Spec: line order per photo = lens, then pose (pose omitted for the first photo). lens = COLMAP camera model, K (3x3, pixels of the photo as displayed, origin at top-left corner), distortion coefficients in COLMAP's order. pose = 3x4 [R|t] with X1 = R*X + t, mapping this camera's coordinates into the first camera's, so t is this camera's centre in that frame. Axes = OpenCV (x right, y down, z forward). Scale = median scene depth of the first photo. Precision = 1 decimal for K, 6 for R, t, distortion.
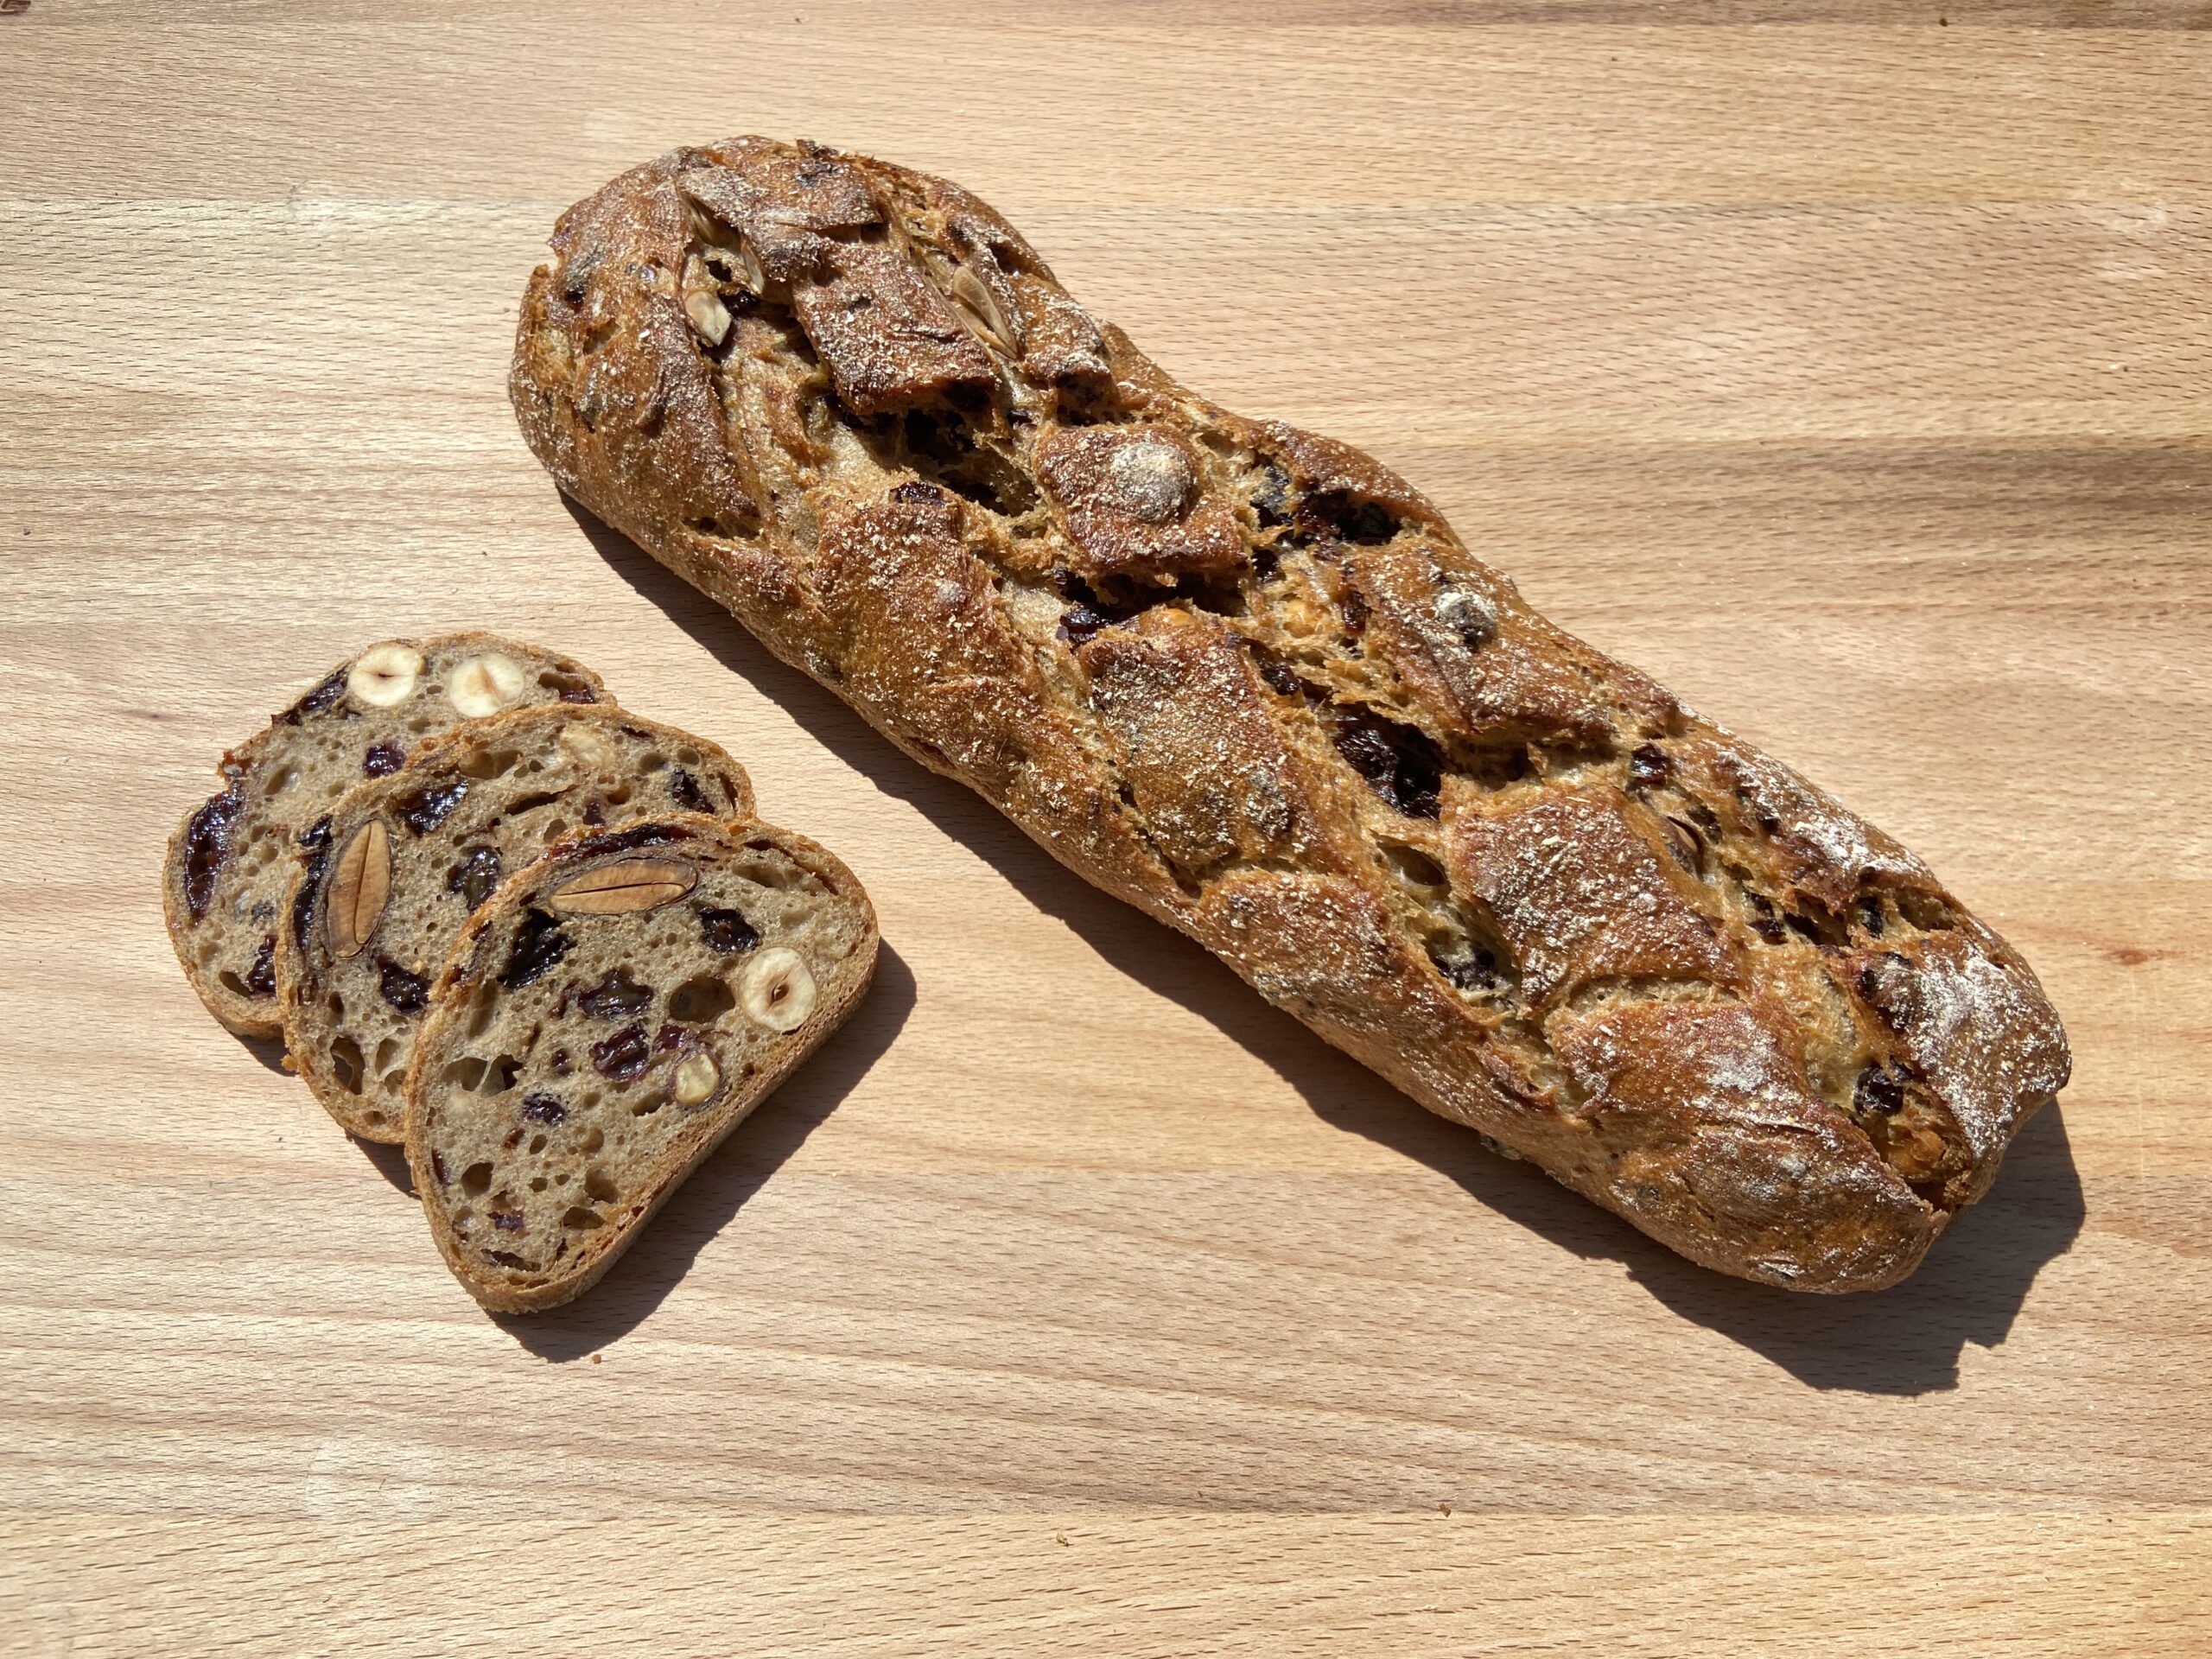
lens RADIAL K [[1678.7, 0, 1107.8], [0, 1678.7, 879.6], [0, 0, 1]] dist [0.138764, -0.210965]
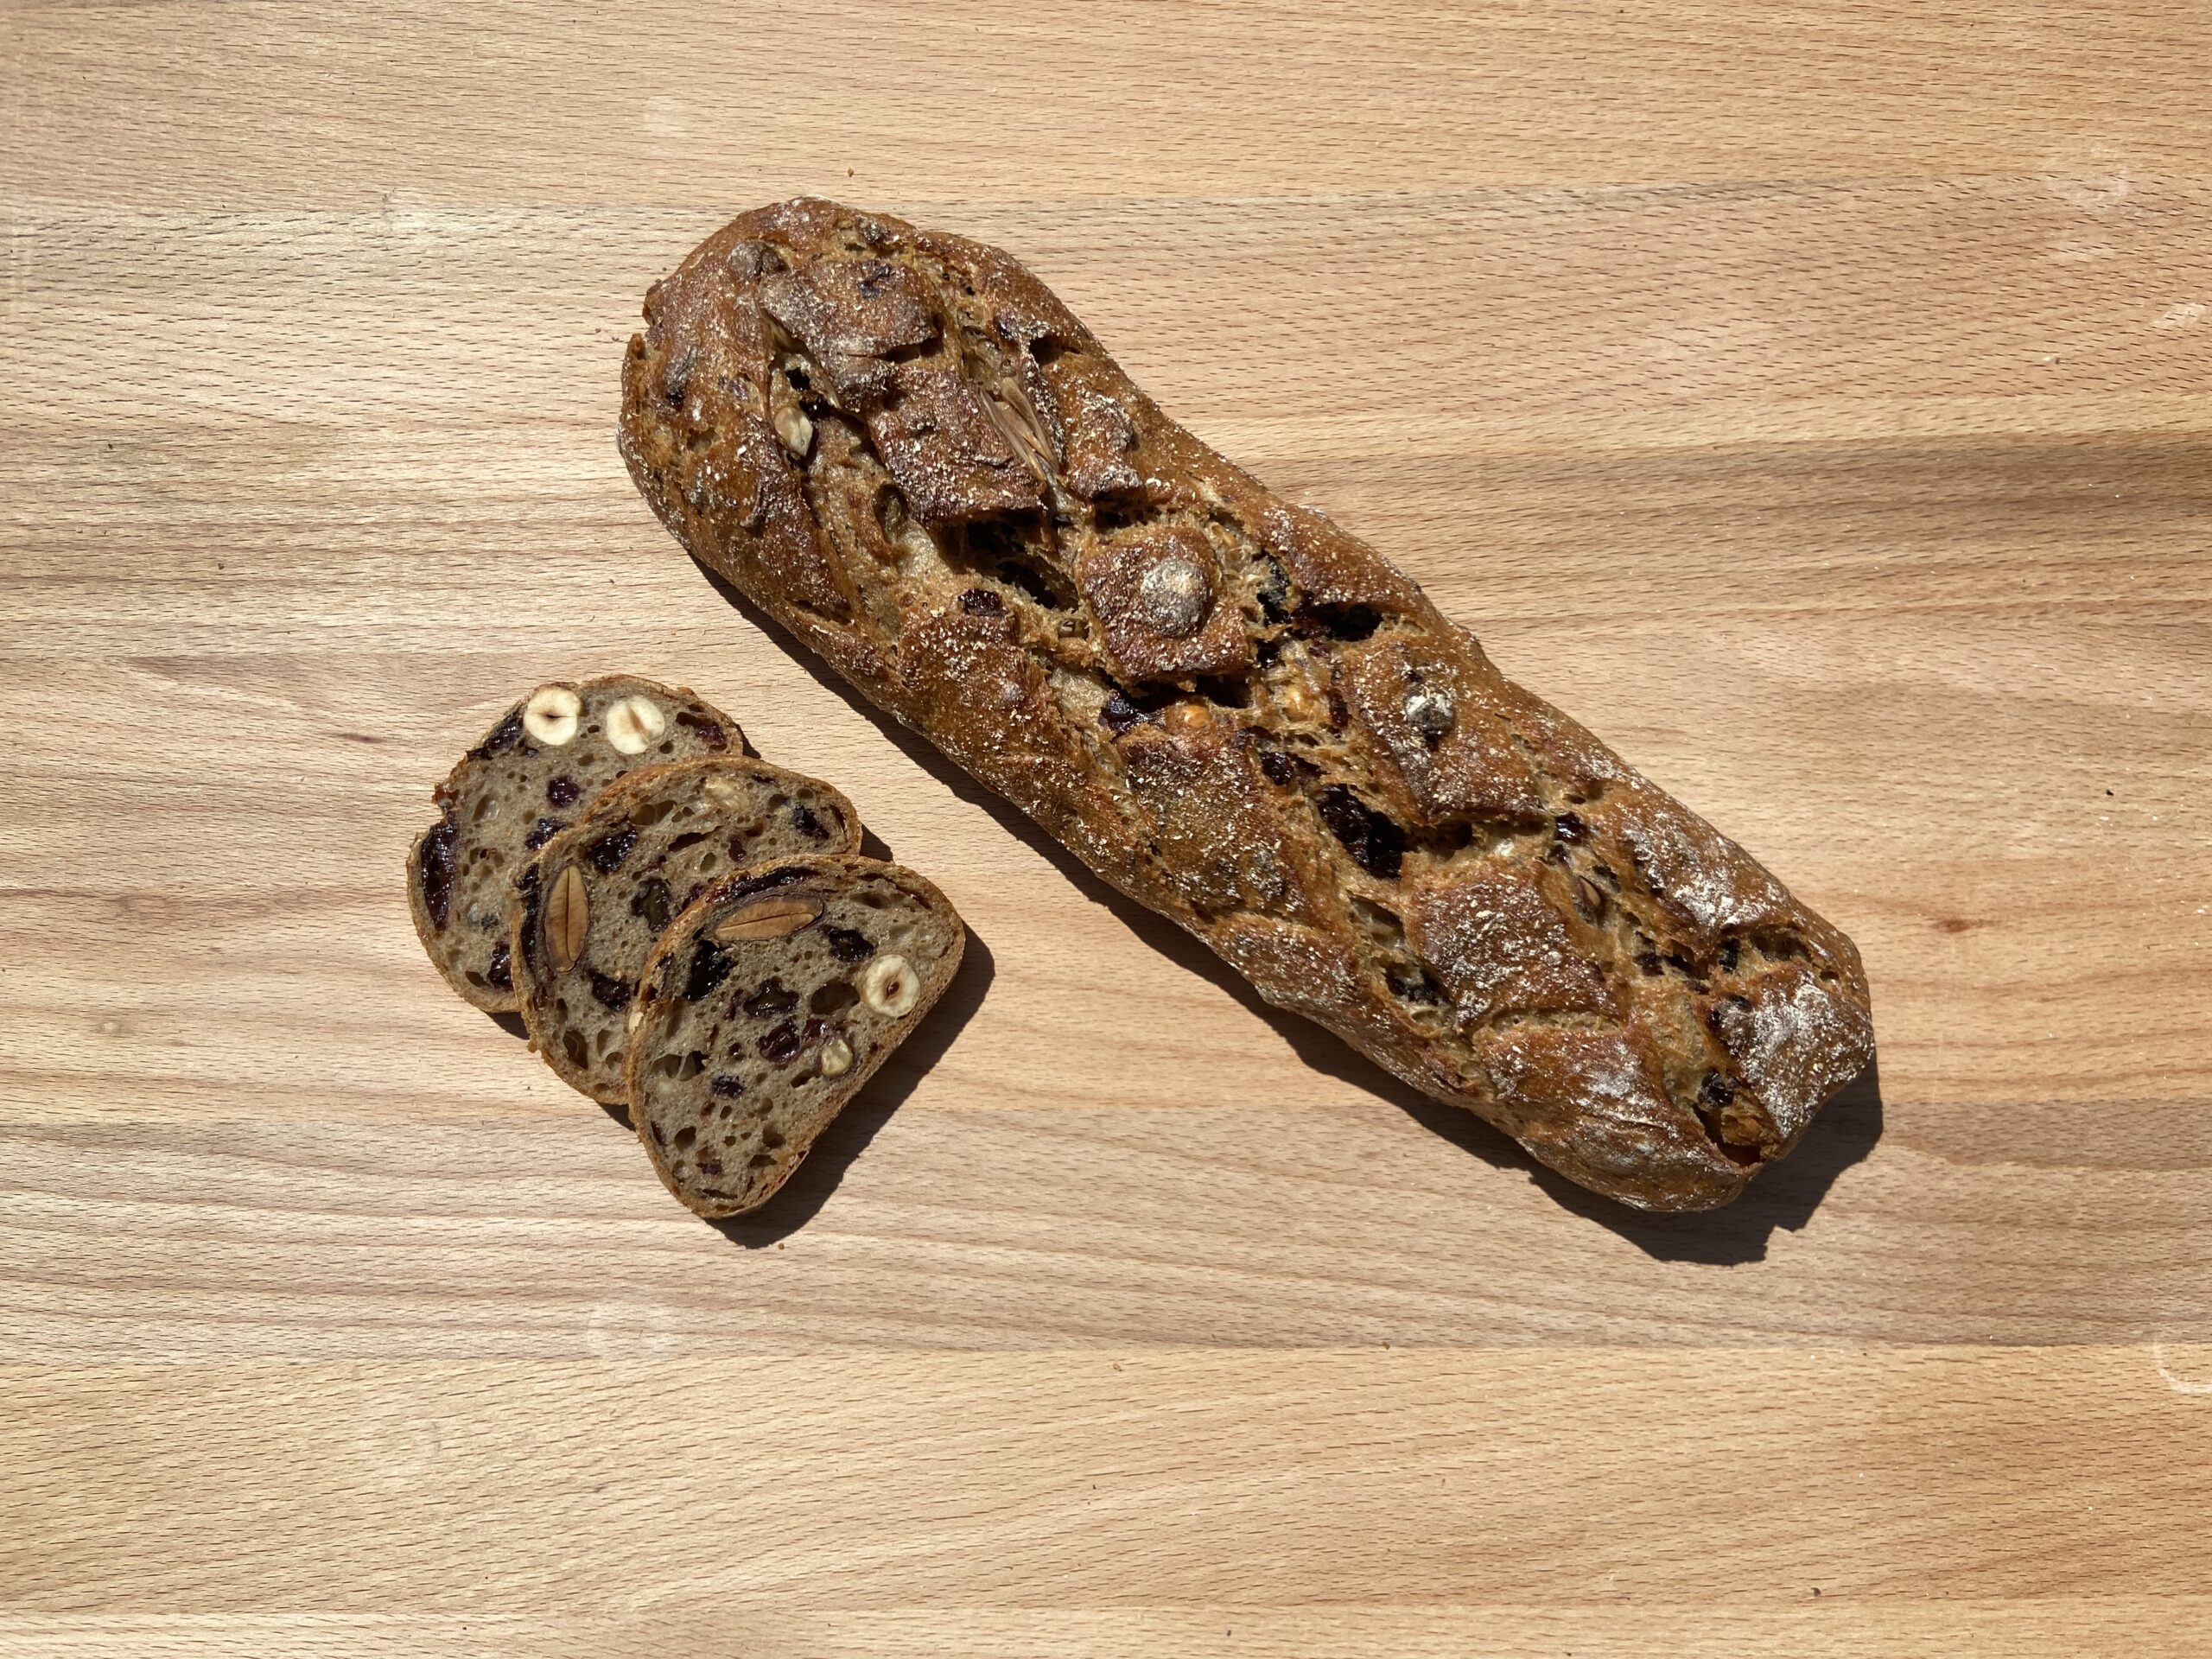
lens RADIAL K [[1678.7, 0, 1107.8], [0, 1678.7, 879.6], [0, 0, 1]] dist [0.138764, -0.210965]
pose [[0.999648, -0.012624, -0.023326, 0.003764], [0.019400, 0.947744, 0.318441, -0.426476], [0.018087, -0.318781, 0.947656, -0.206442]]
